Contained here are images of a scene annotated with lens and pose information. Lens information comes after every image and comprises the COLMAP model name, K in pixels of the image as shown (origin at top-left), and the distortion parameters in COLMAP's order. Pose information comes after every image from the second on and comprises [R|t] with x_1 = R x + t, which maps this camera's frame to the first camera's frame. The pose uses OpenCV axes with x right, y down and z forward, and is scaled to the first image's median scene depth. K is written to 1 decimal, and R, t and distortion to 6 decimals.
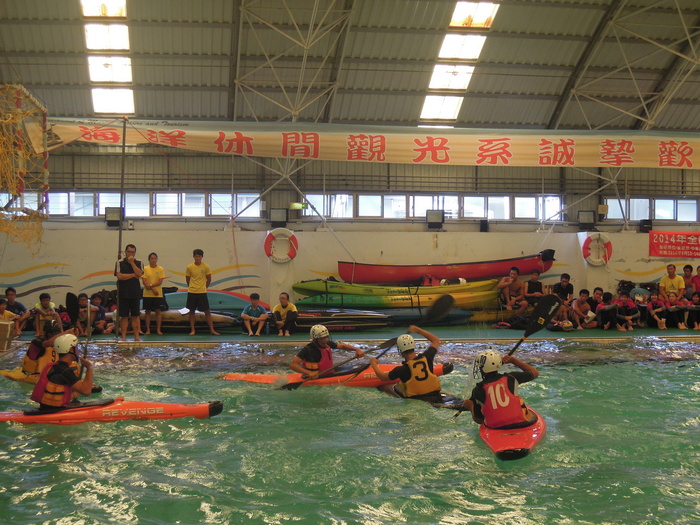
lens RADIAL K [[1129.8, 0, 350.0], [0, 1129.8, 262.5], [0, 0, 1]] dist [-0.171859, -0.002577]
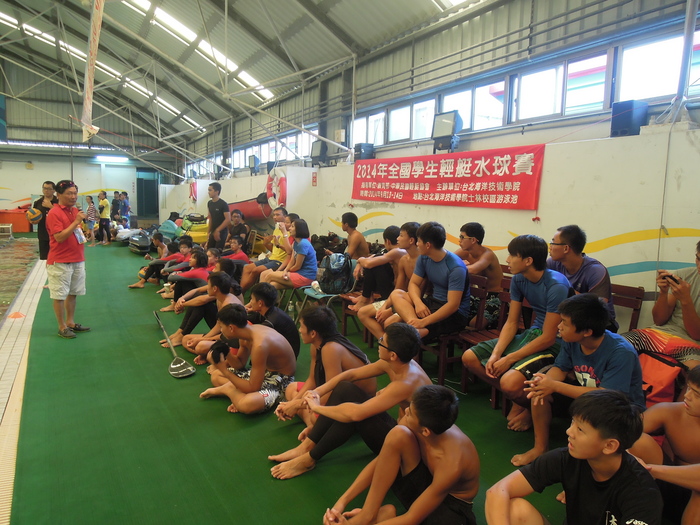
lens RADIAL K [[494.4, 0, 350.0], [0, 494.4, 262.5], [0, 0, 1]] dist [-0.000352, 0.000032]
pose [[0.364786, 0.122462, -0.923003, 0.575124], [-0.018420, 0.992068, 0.124346, -0.005143], [0.930909, -0.028358, 0.364148, 0.941185]]
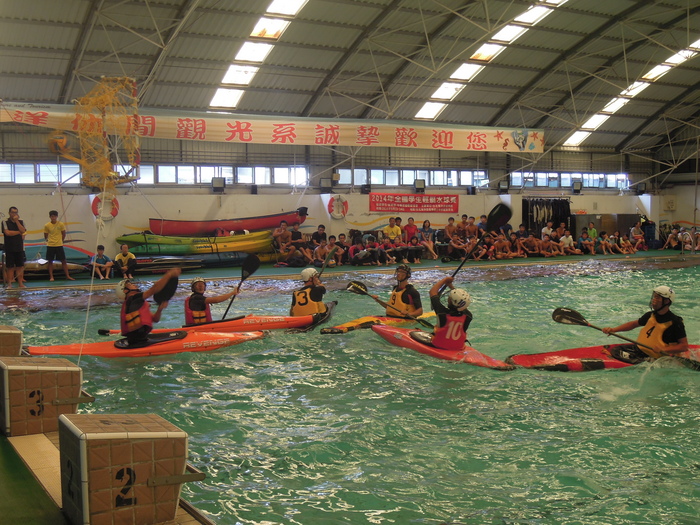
lens RADIAL K [[904.5, 0, 350.0], [0, 904.5, 262.5], [0, 0, 1]] dist [-0.129494, -0.000124]
pose [[0.917344, -0.033164, 0.396712, -0.206354], [0.013392, 0.998531, 0.052506, -0.001582], [-0.397870, -0.042853, 0.916440, -0.008430]]
